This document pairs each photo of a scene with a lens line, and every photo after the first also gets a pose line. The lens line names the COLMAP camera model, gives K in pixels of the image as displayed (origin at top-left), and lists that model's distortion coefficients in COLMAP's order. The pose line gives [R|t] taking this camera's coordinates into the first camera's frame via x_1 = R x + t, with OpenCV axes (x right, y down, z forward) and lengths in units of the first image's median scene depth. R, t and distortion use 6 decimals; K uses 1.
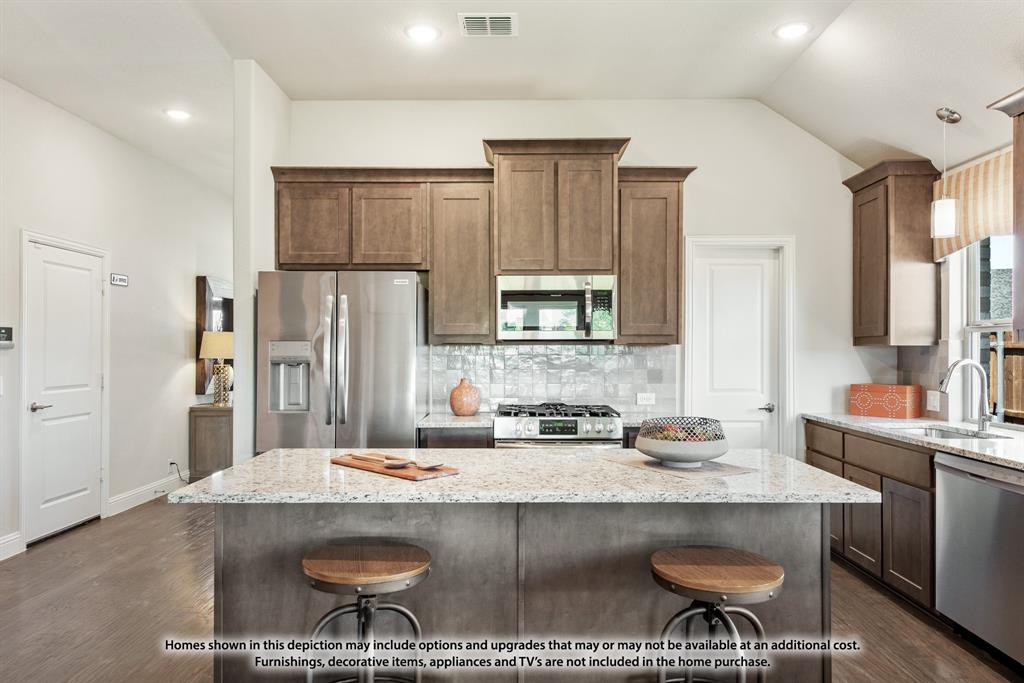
lens RADIAL K [[690.3, 0, 516.0], [0, 690.3, 348.1], [0, 0, 1]] dist [0.022562, -0.002616]
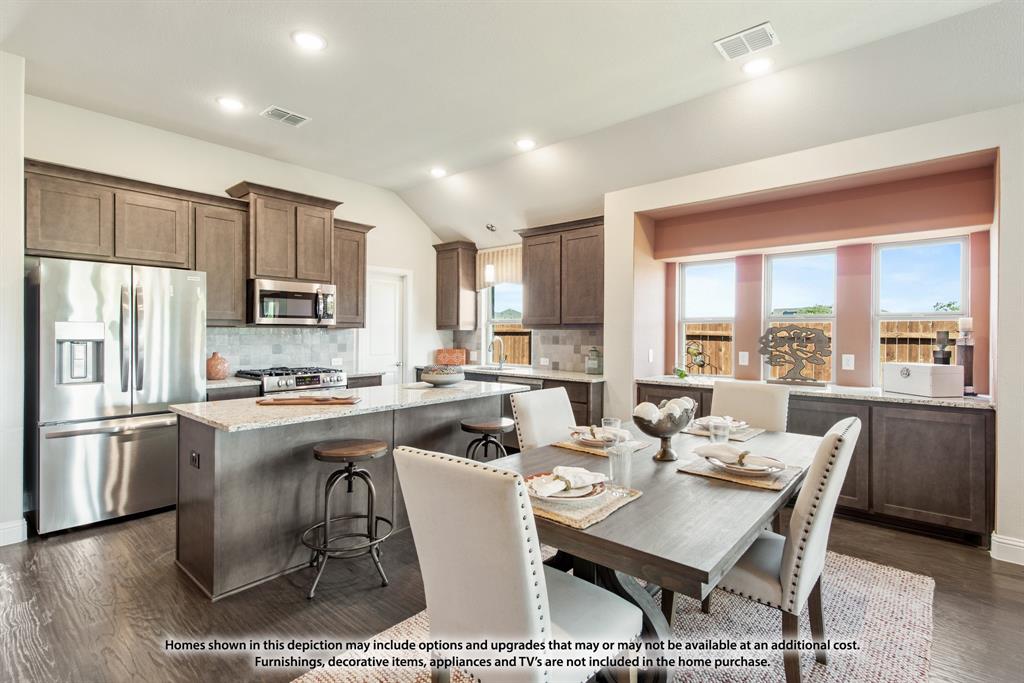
lens RADIAL K [[482.0, 0, 526.6], [0, 482.0, 335.2], [0, 0, 1]] dist [0.008621, -0.002567]
pose [[0.640403, -0.000132, 0.768039, -0.423594], [-0.006365, 0.999965, 0.005479, 0.002803], [-0.768013, -0.008397, 0.640379, -0.071522]]
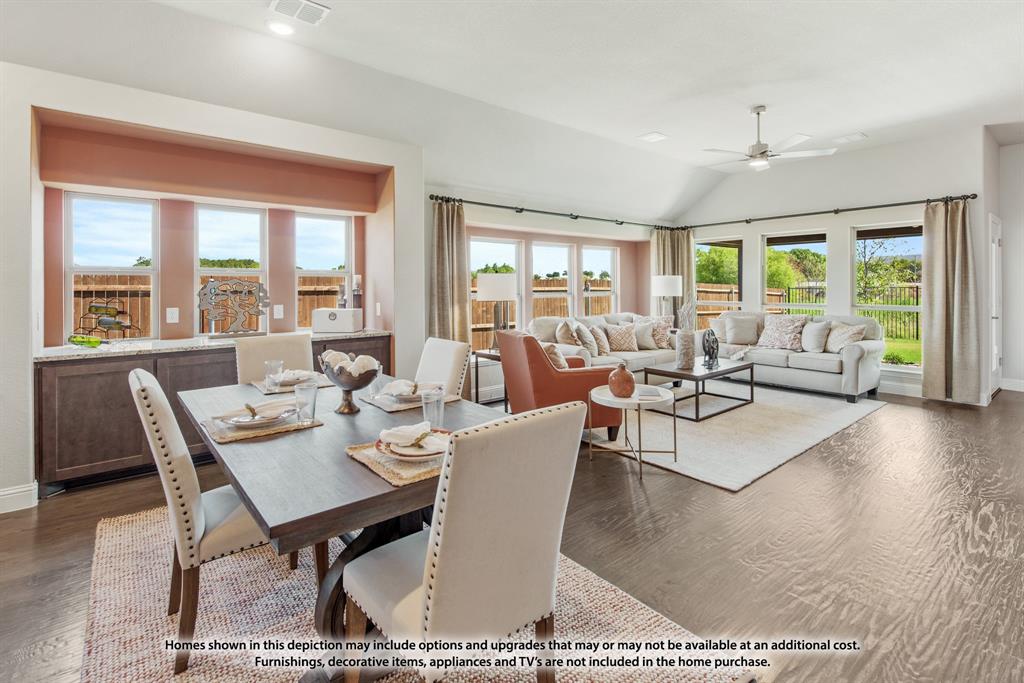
lens RADIAL K [[459.2, 0, 525.2], [0, 459.2, 287.2], [0, 0, 1]] dist [0.017304, -0.006421]
pose [[-0.645662, 0.001954, 0.763621, -0.433211], [0.002394, 0.999997, -0.000534, 0.003685], [-0.763620, 0.001483, -0.645664, 0.274454]]
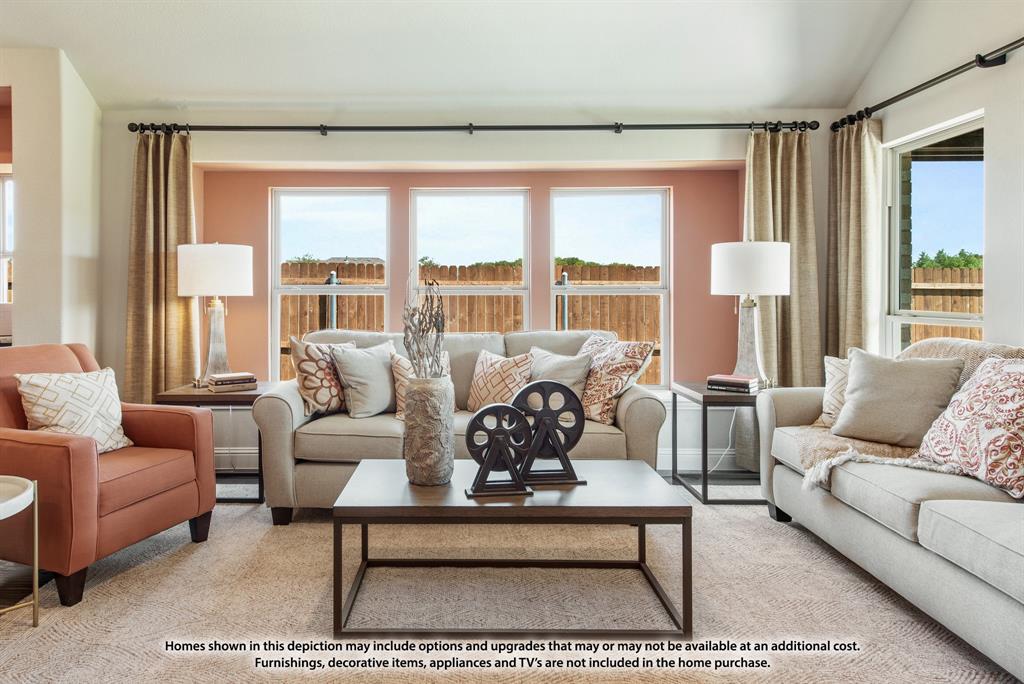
lens RADIAL K [[639.8, 0, 498.7], [0, 639.8, 294.6], [0, 0, 1]] dist [0.019257, -0.005091]
pose [[-0.008198, -0.001271, 0.999966, -0.415060], [0.000330, 0.999999, 0.001274, 0.036220], [-0.999966, 0.000340, -0.008198, -0.845837]]
